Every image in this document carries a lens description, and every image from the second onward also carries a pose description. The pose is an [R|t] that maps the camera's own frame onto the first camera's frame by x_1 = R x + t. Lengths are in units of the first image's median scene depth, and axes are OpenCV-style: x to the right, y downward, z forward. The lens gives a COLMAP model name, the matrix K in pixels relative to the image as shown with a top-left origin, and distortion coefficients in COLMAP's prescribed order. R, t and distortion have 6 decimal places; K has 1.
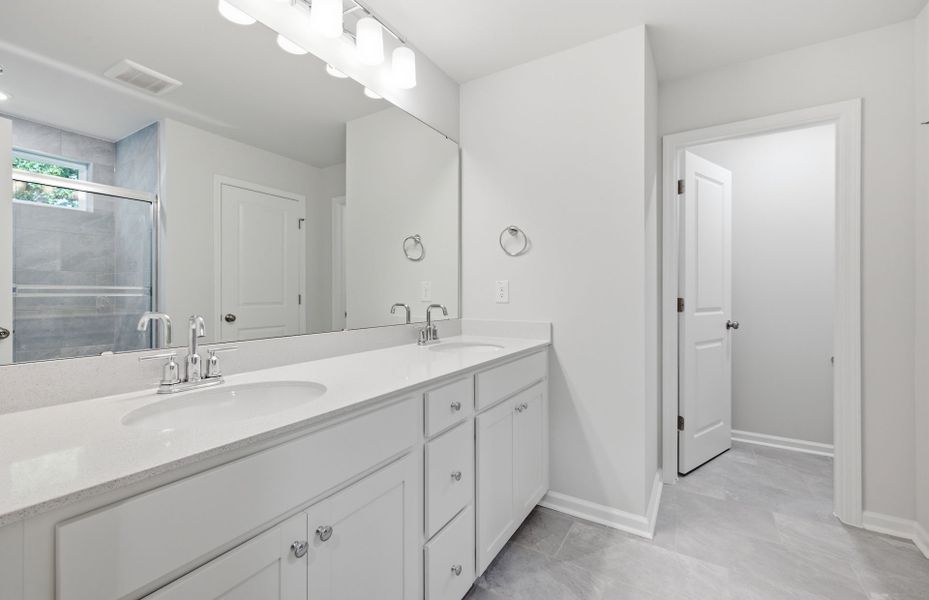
lens RADIAL K [[390.6, 0, 459.6], [0, 390.6, 292.7], [0, 0, 1]] dist [0.002429, -0.000312]
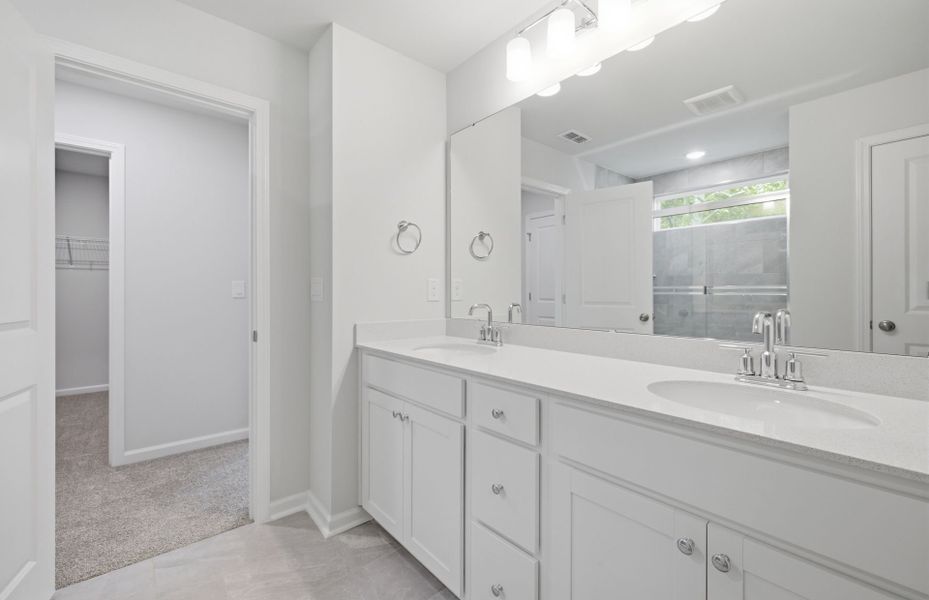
lens RADIAL K [[390.6, 0, 459.6], [0, 390.6, 292.7], [0, 0, 1]] dist [0.002429, -0.000312]
pose [[-0.312180, -0.001232, -0.950022, 0.444728], [0.001327, 0.999998, -0.001733, 0.003503], [0.950022, -0.001802, -0.312177, 0.600991]]
